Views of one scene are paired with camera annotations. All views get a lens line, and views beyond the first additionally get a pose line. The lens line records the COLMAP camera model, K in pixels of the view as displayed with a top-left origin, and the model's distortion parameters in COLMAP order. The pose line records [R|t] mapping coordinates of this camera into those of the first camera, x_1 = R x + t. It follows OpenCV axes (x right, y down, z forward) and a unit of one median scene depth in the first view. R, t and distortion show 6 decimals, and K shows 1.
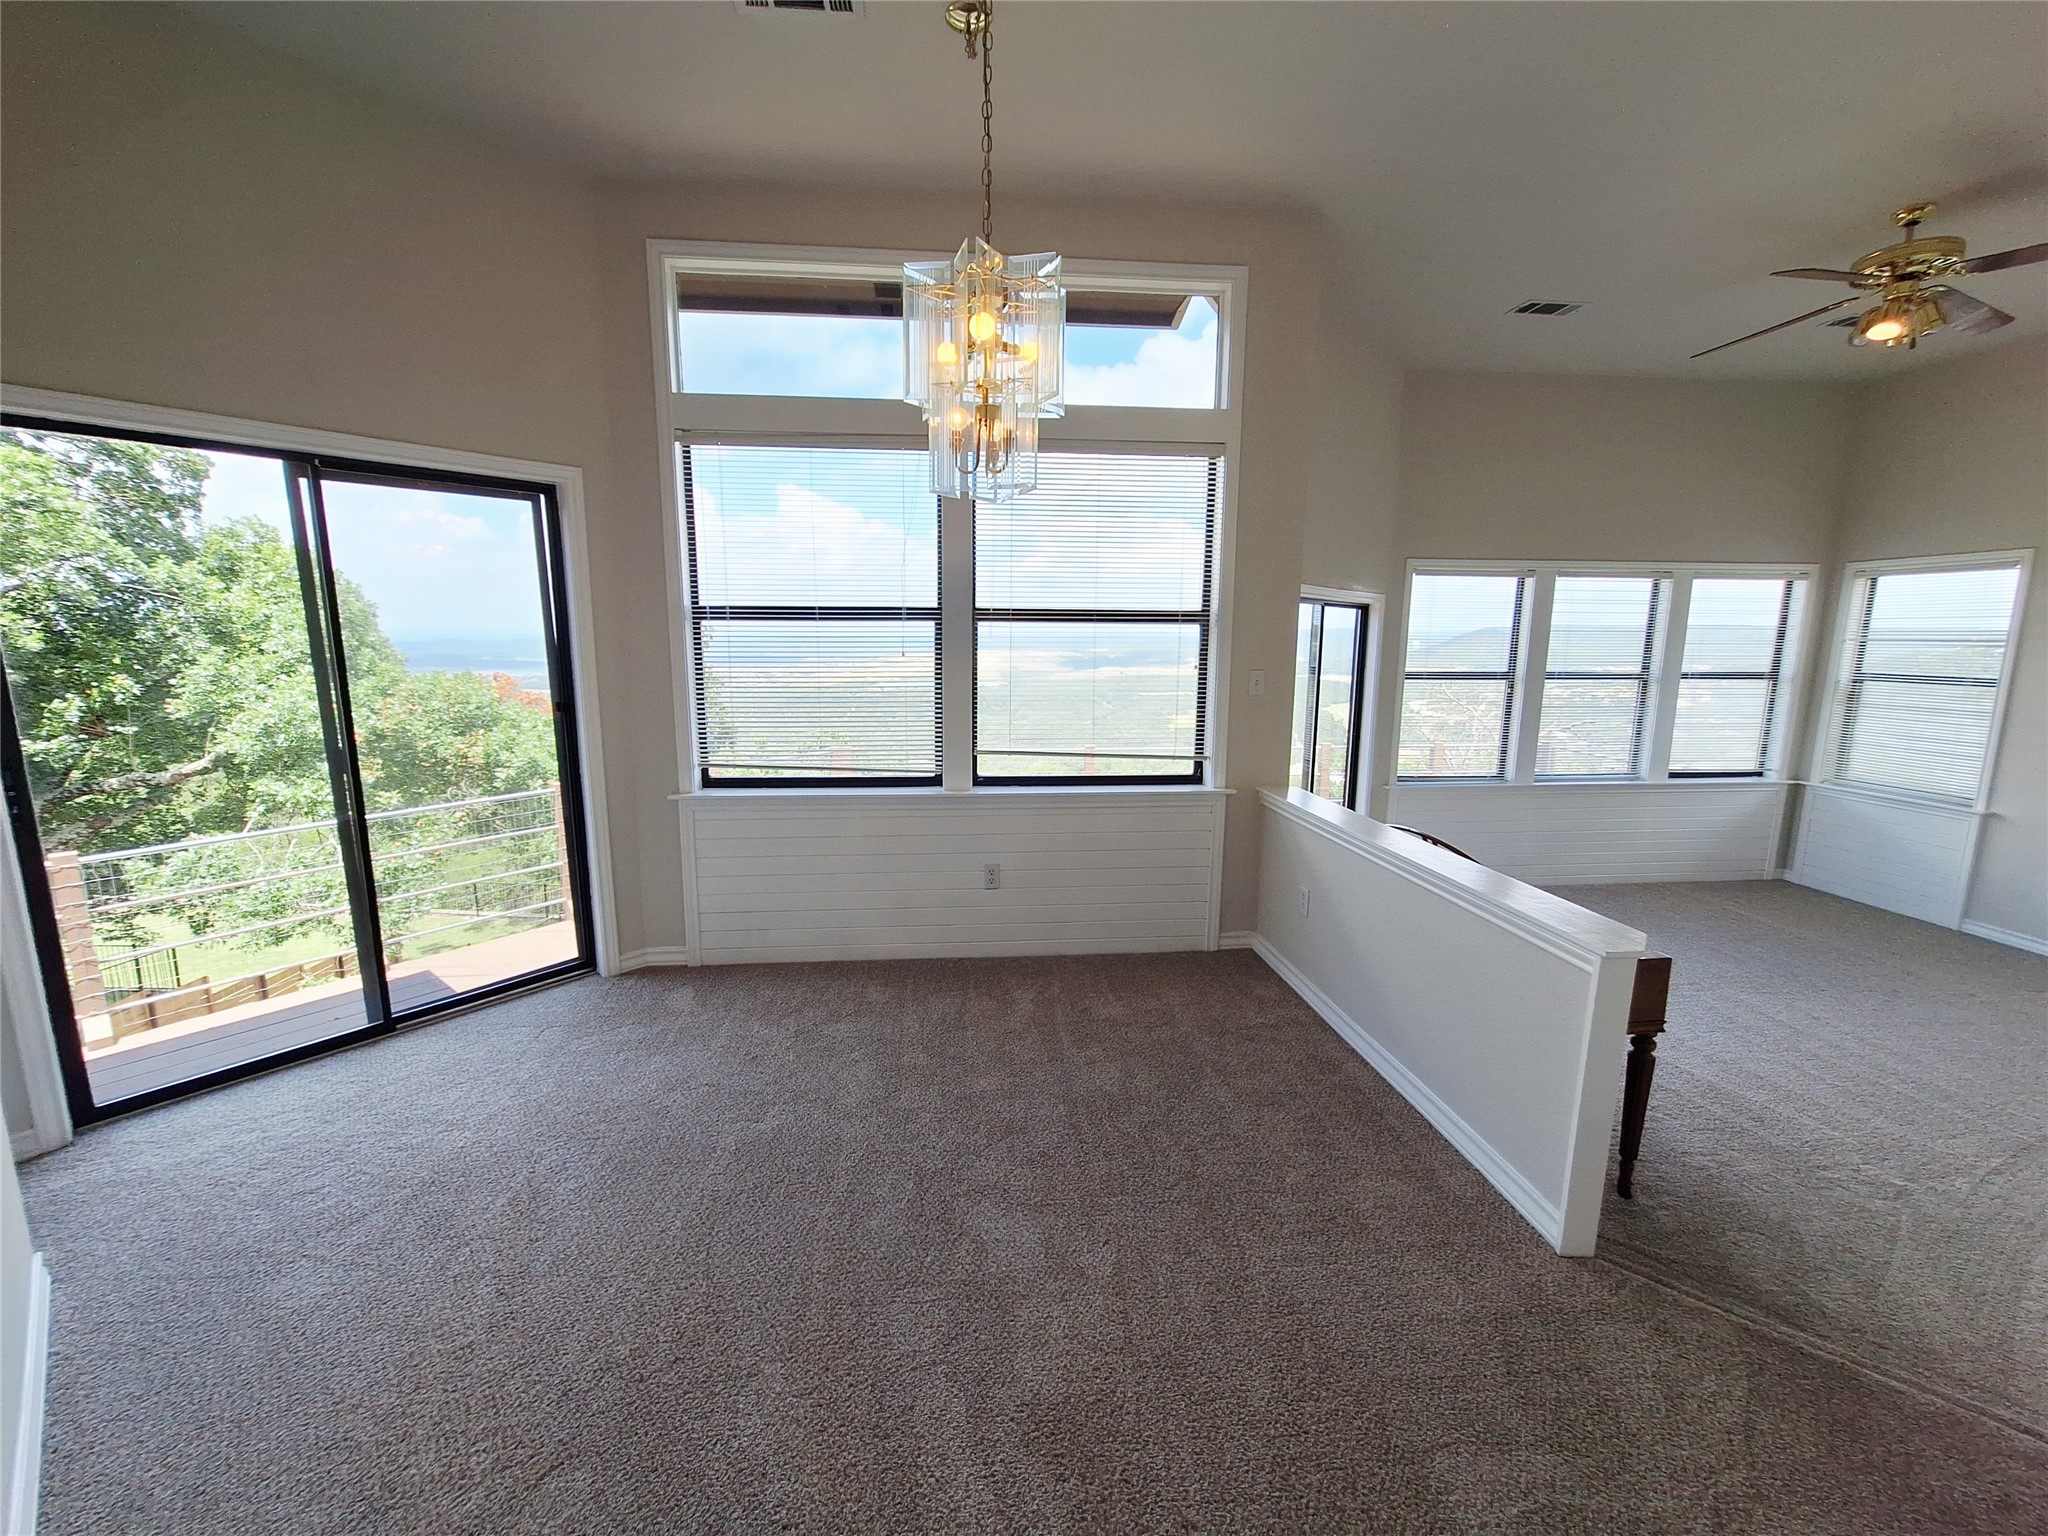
lens RADIAL K [[816.1, 0, 1011.3], [0, 816.1, 764.1], [0, 0, 1]] dist [0.002435, -0.000411]
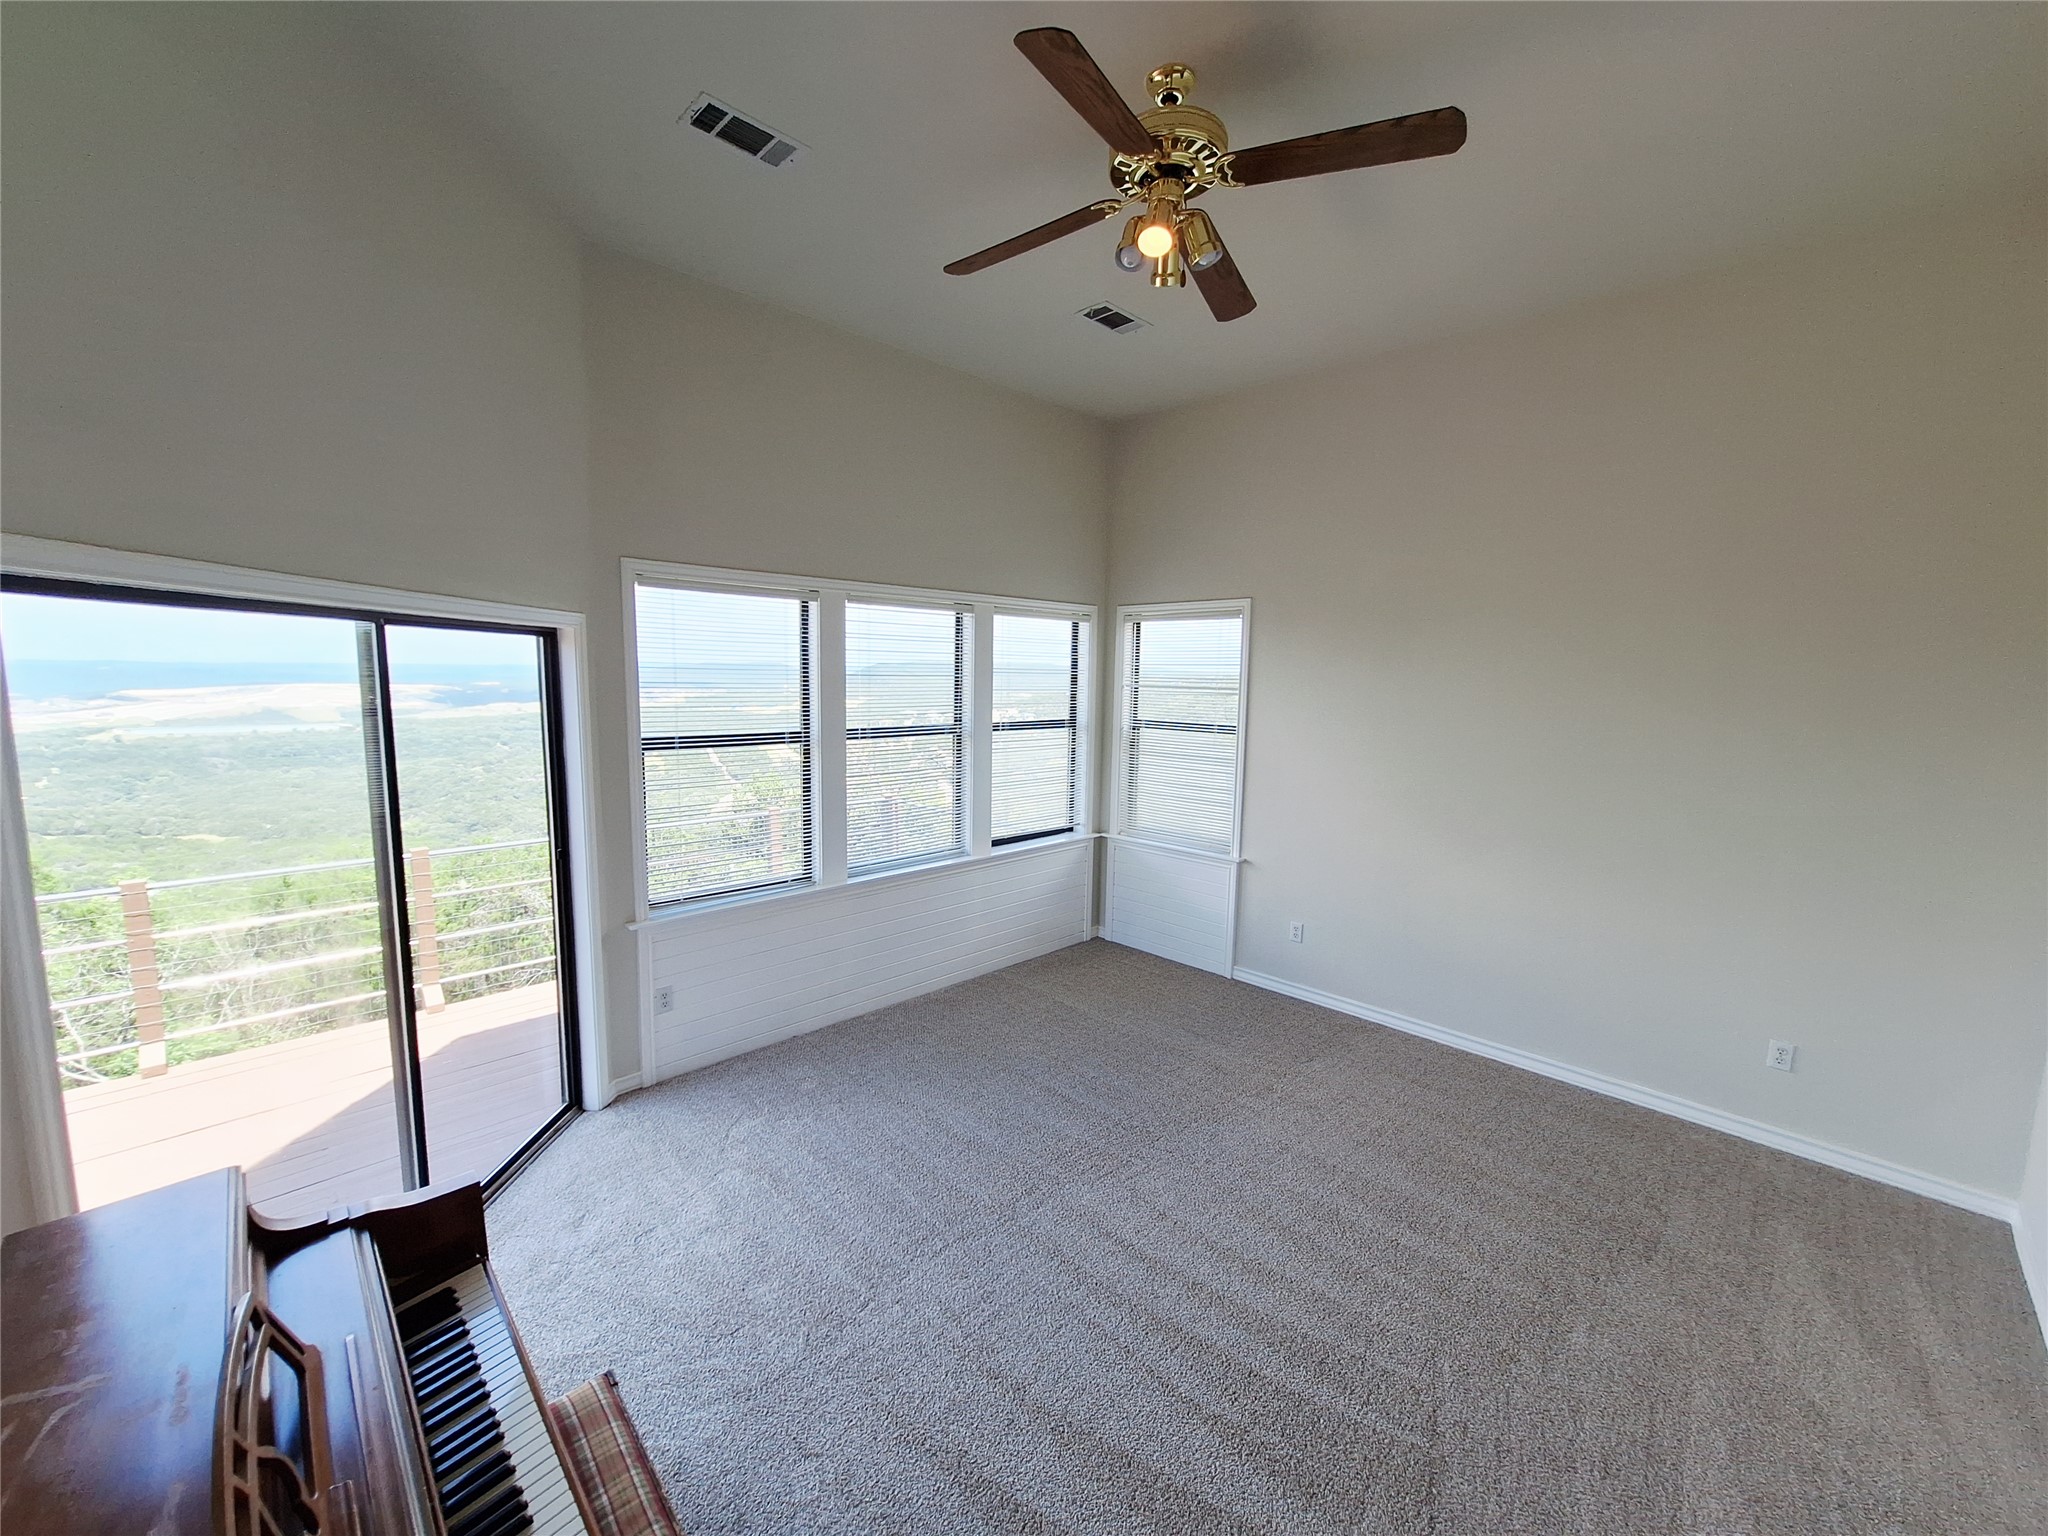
lens RADIAL K [[816.1, 0, 1028.0], [0, 816.1, 775.8], [0, 0, 1]] dist [0.002435, -0.000411]
pose [[0.766273, -0.074648, 0.638164, 0.306553], [0.090434, 0.995871, 0.007902, -0.062755], [-0.636119, 0.051657, 0.769860, 0.330438]]
